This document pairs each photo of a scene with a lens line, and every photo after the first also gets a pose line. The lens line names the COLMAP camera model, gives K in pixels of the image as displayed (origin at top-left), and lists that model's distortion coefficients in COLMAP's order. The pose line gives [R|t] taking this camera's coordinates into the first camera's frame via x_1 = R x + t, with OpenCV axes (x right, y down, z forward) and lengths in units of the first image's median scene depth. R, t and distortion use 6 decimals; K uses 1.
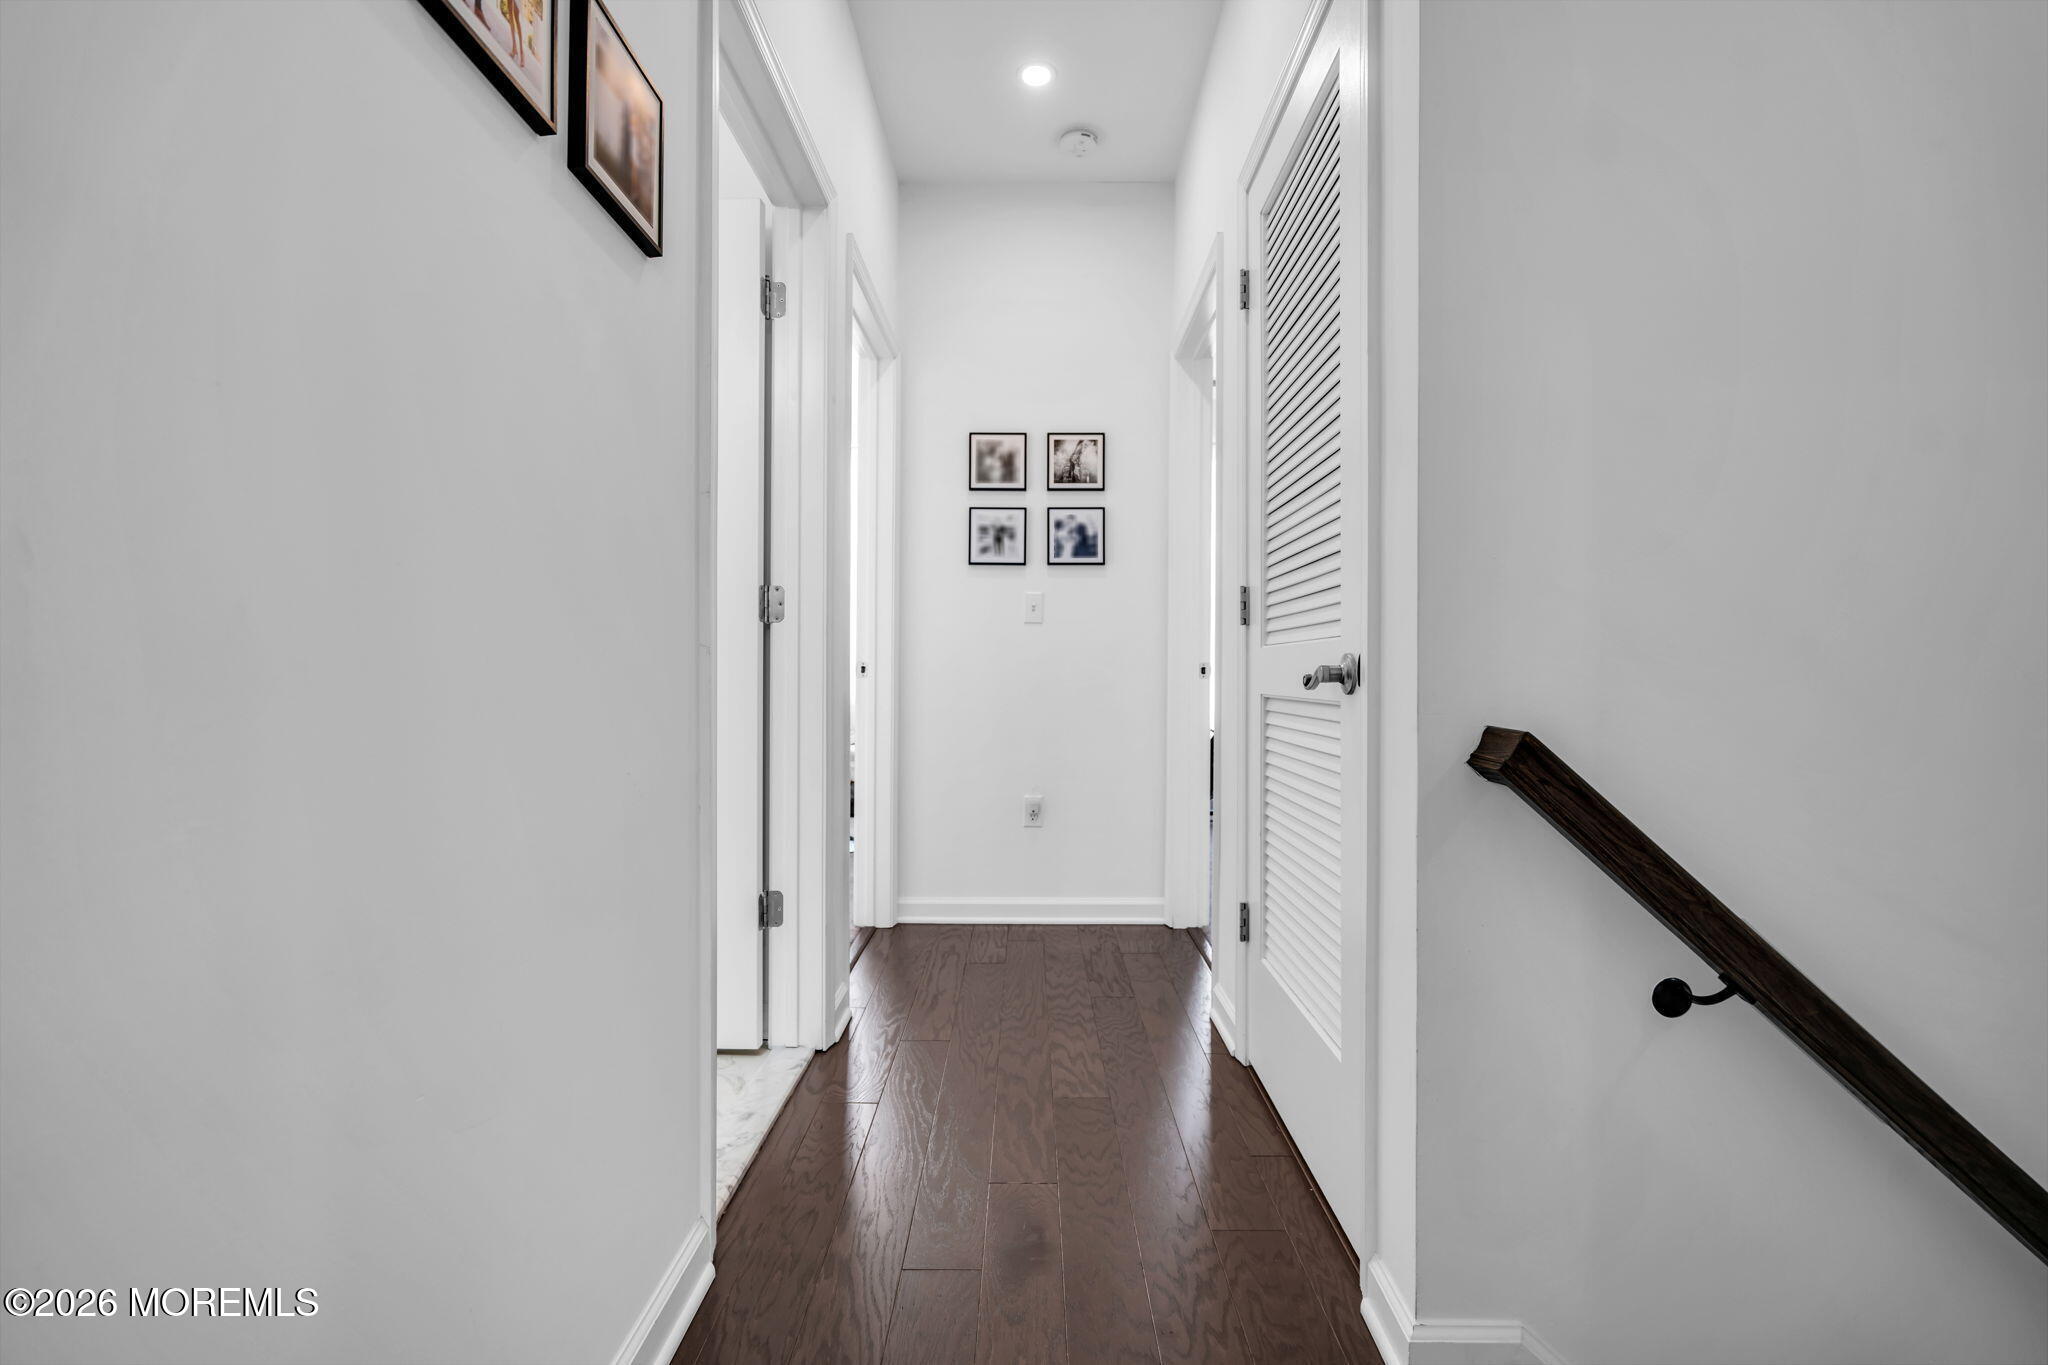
lens RADIAL K [[925.8, 0, 1026.6], [0, 925.8, 674.8], [0, 0, 1]] dist [-0.006093, 0.000528]
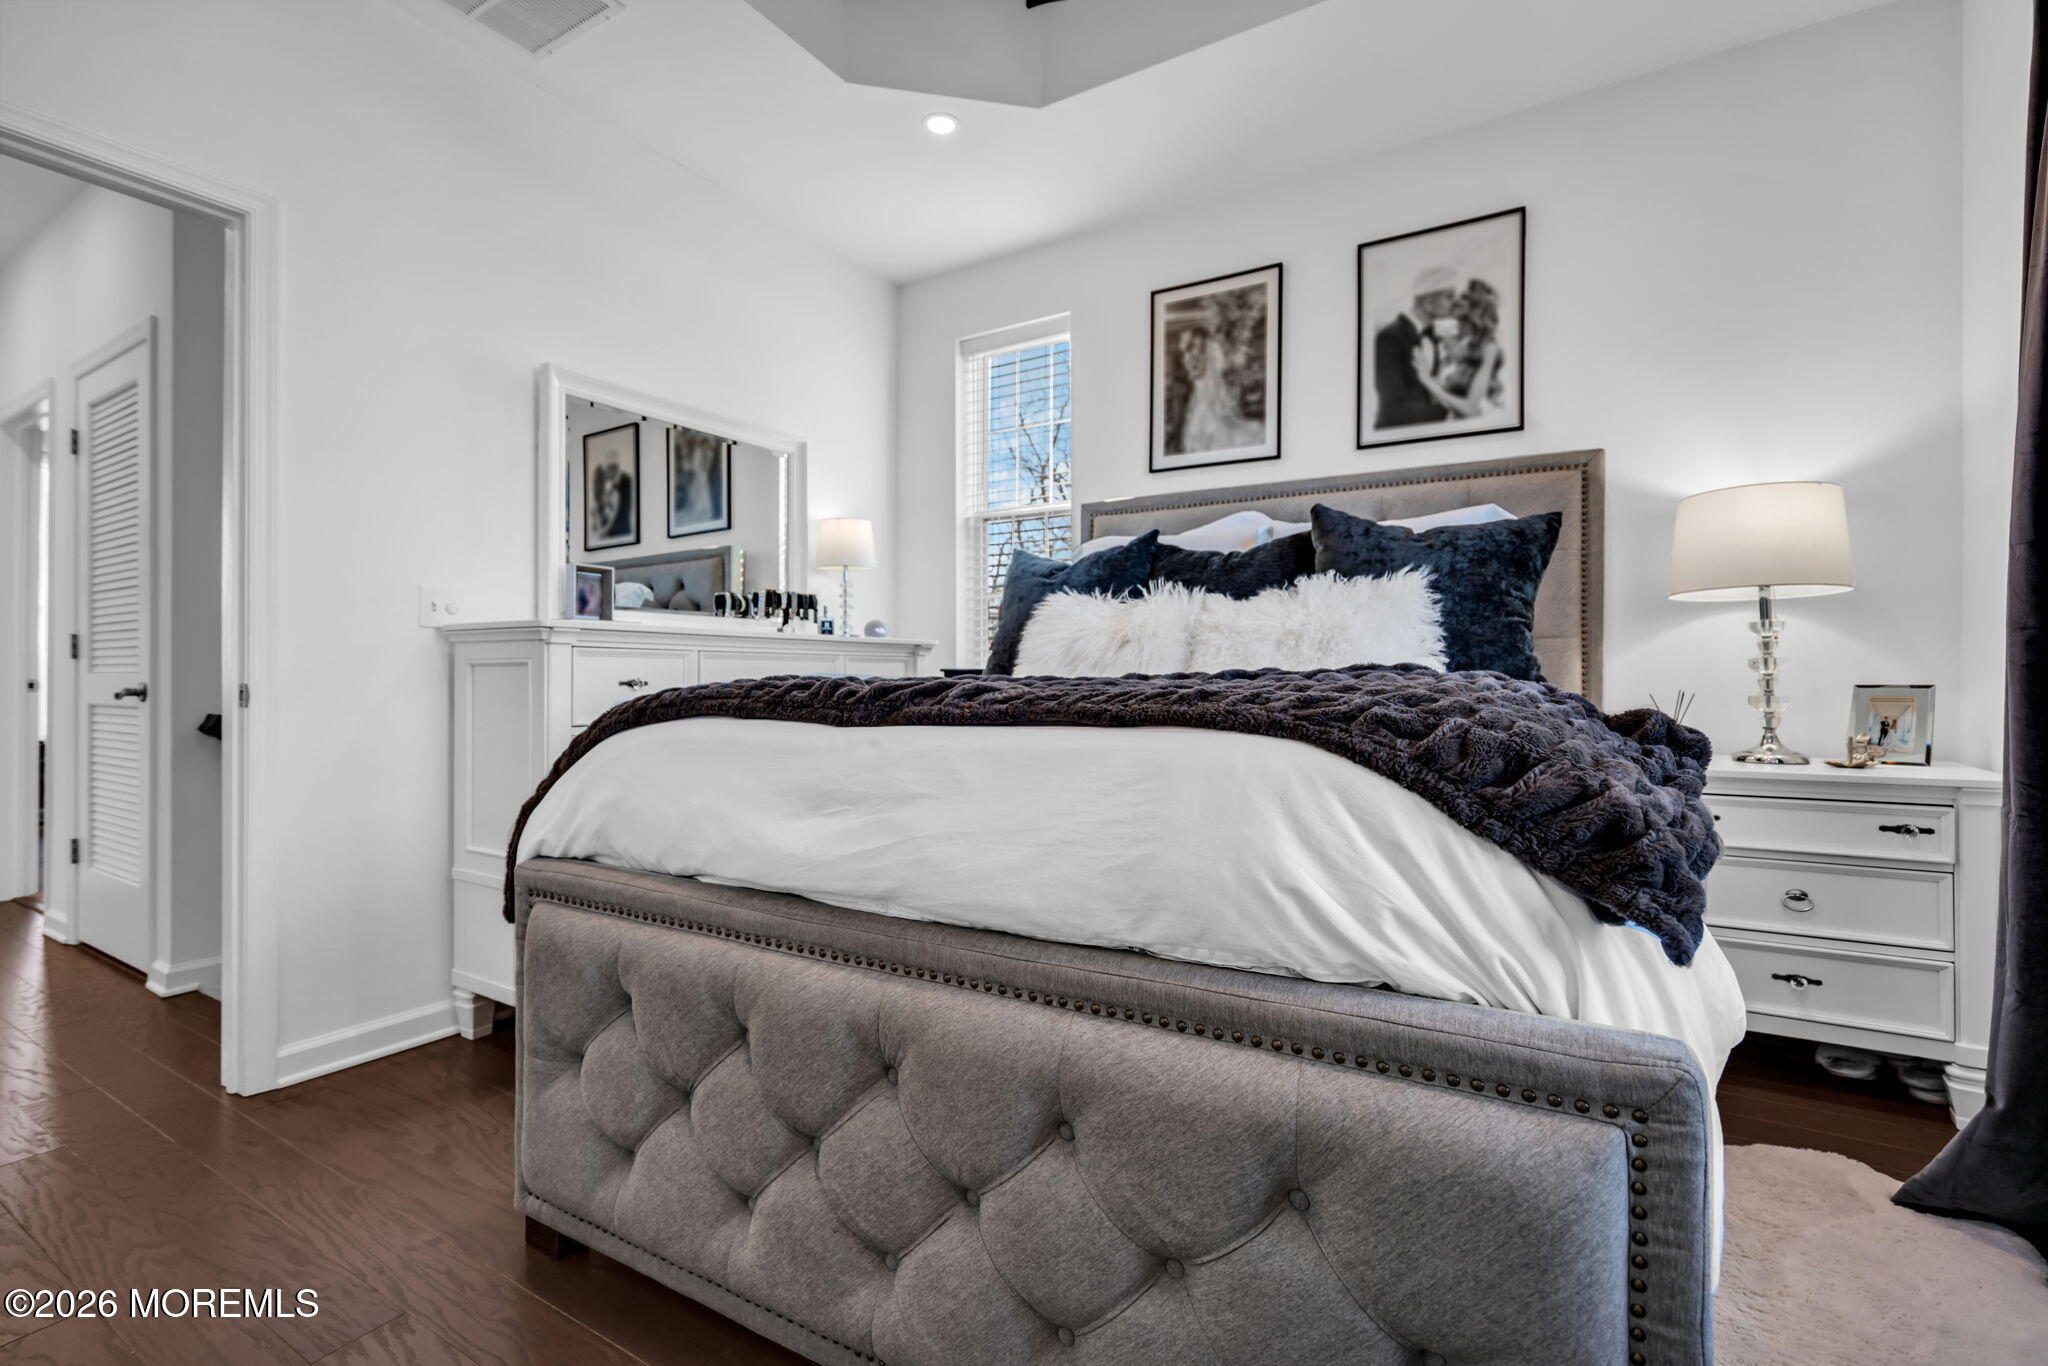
lens RADIAL K [[925.8, 0, 1032.5], [0, 925.8, 681.2], [0, 0, 1]] dist [-0.006093, 0.000528]
pose [[0.520620, -0.000832, 0.853788, -0.244477], [0.001450, 0.999999, 0.000089, -0.014753], [-0.853788, 0.001192, 0.520620, -1.172025]]
